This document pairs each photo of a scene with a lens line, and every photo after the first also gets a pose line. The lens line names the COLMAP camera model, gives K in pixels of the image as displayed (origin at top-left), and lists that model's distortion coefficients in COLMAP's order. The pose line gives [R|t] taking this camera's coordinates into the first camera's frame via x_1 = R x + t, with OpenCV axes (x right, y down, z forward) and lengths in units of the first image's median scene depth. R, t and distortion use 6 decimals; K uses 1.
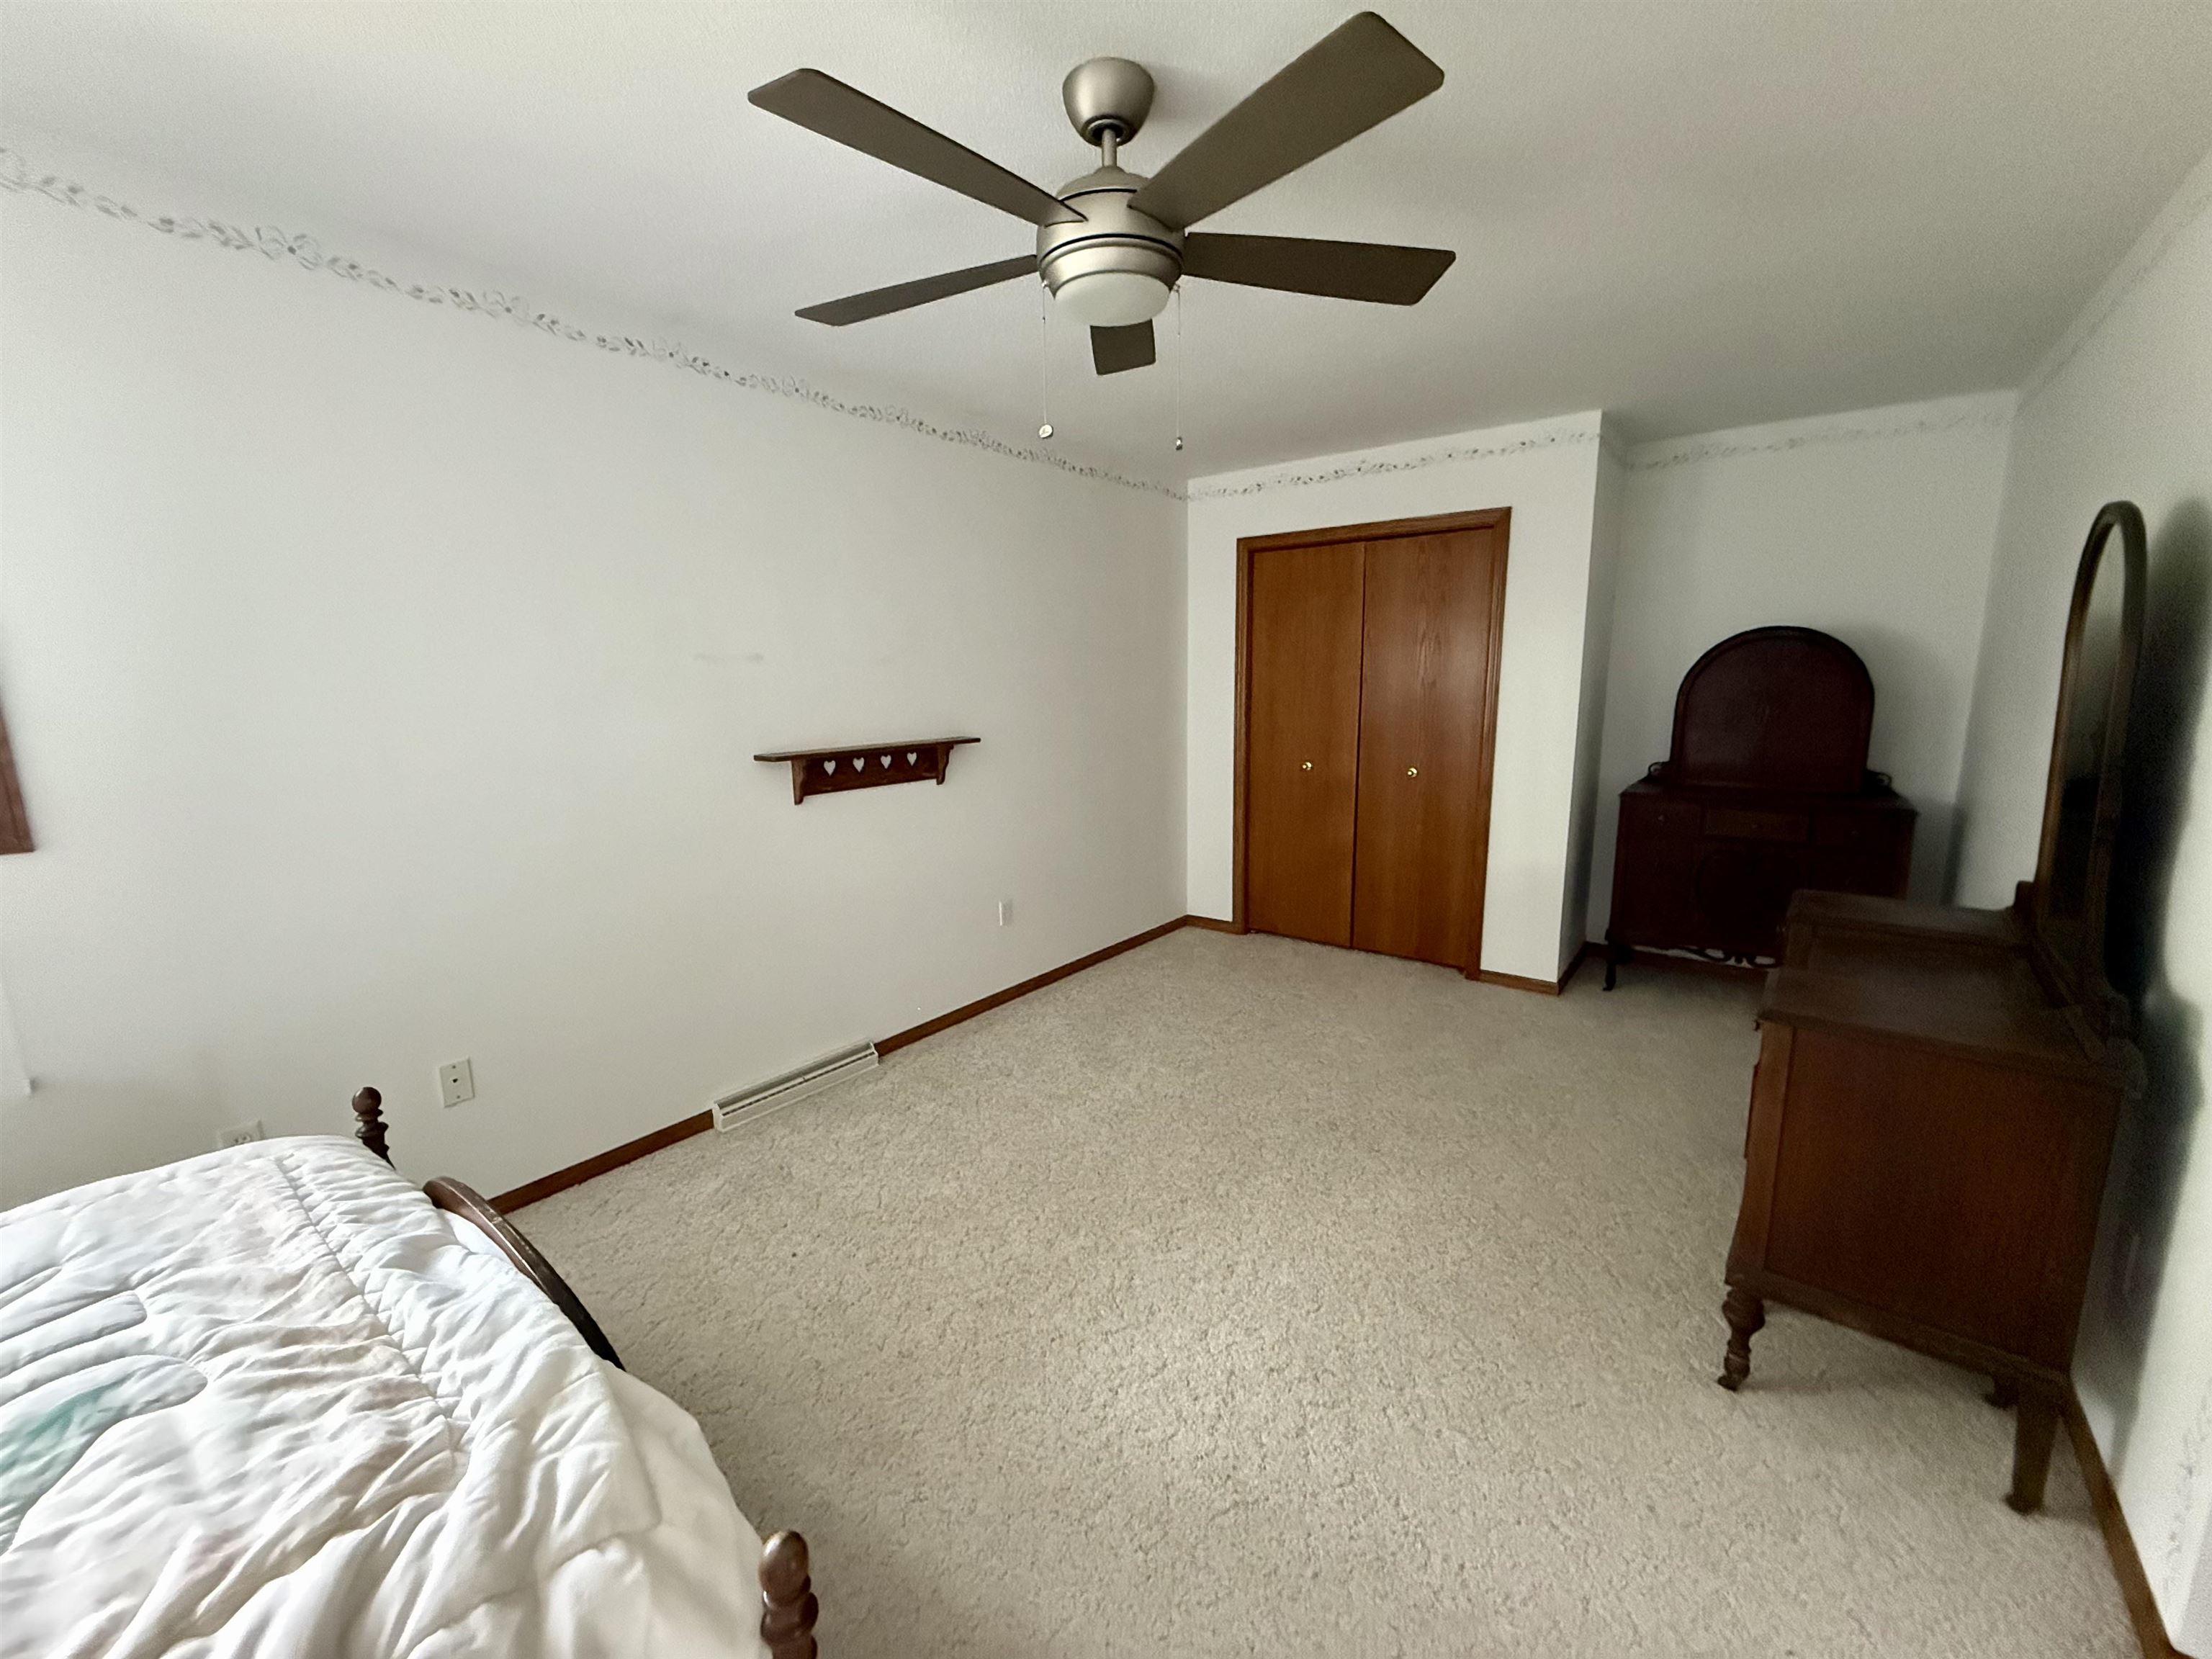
lens RADIAL K [[868.0, 0, 1106.0], [0, 868.0, 829.5], [0, 0, 1]] dist [-0.000658, -0.000265]
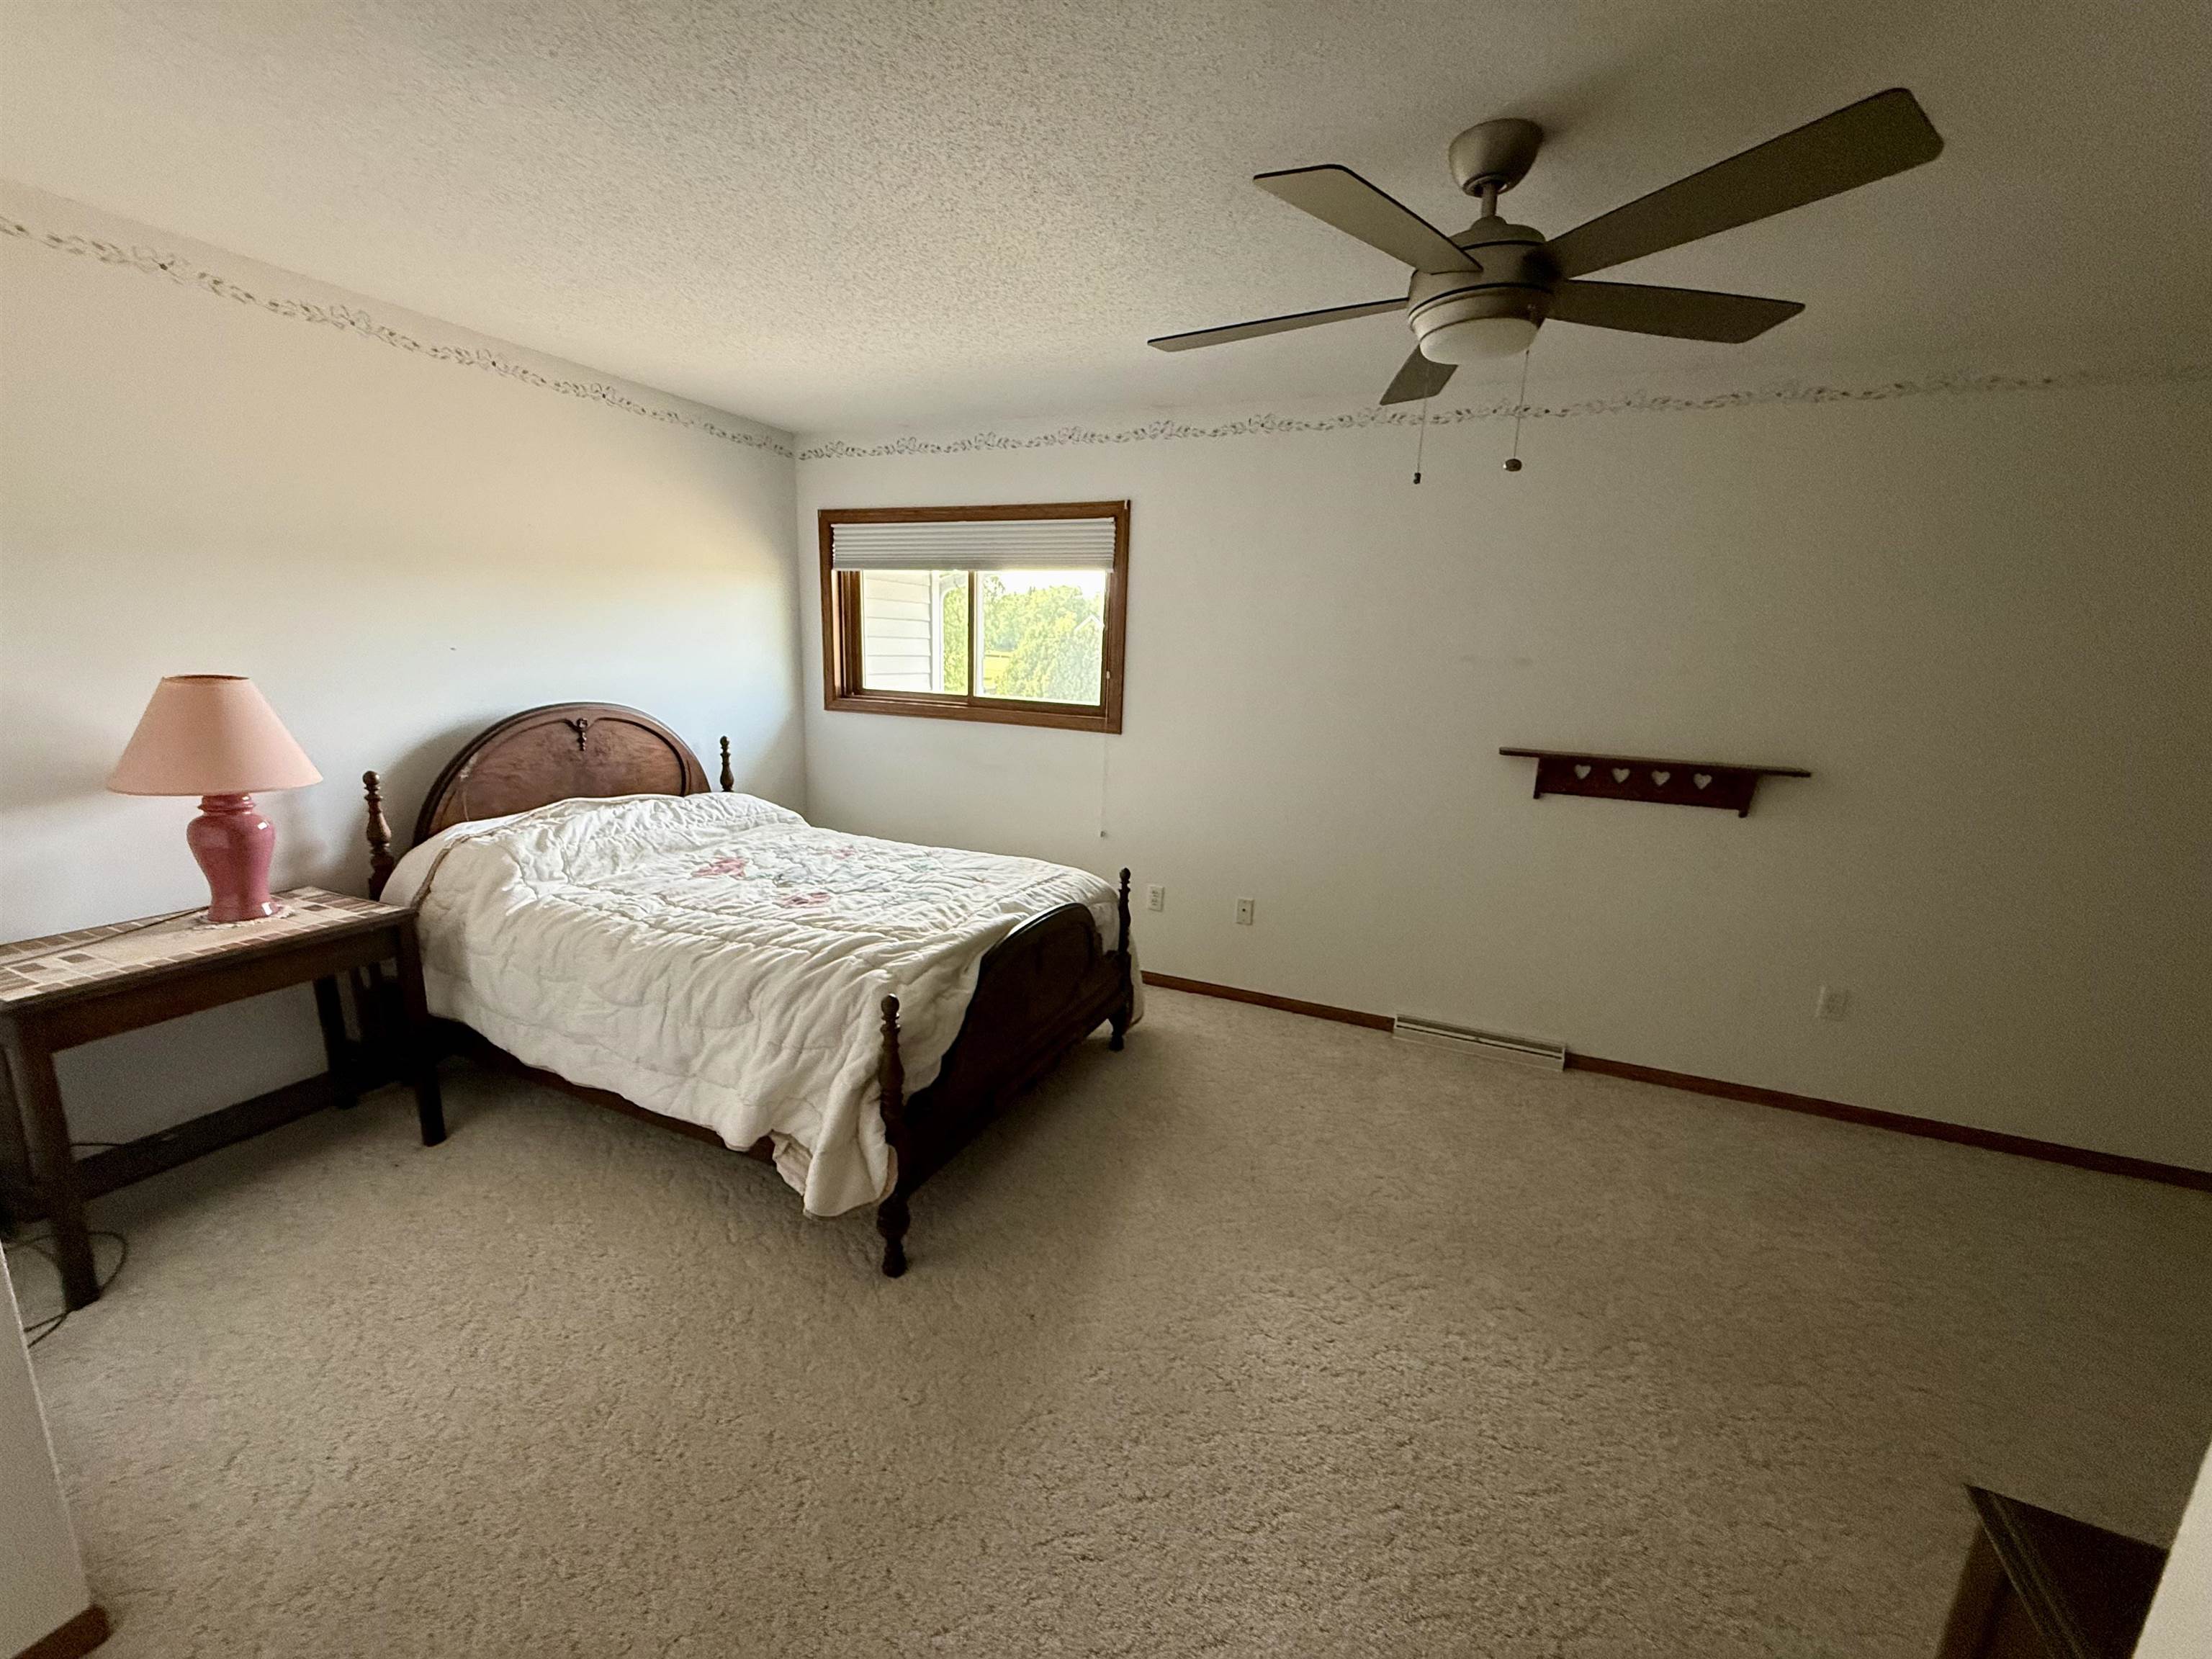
lens RADIAL K [[868.0, 0, 1106.0], [0, 868.0, 829.5], [0, 0, 1]] dist [-0.000658, -0.000265]
pose [[0.270568, 0.226164, -0.935758, 0.552362], [-0.212839, 0.962013, 0.170968, -0.067139], [0.938878, 0.152907, 0.308427, 0.182584]]
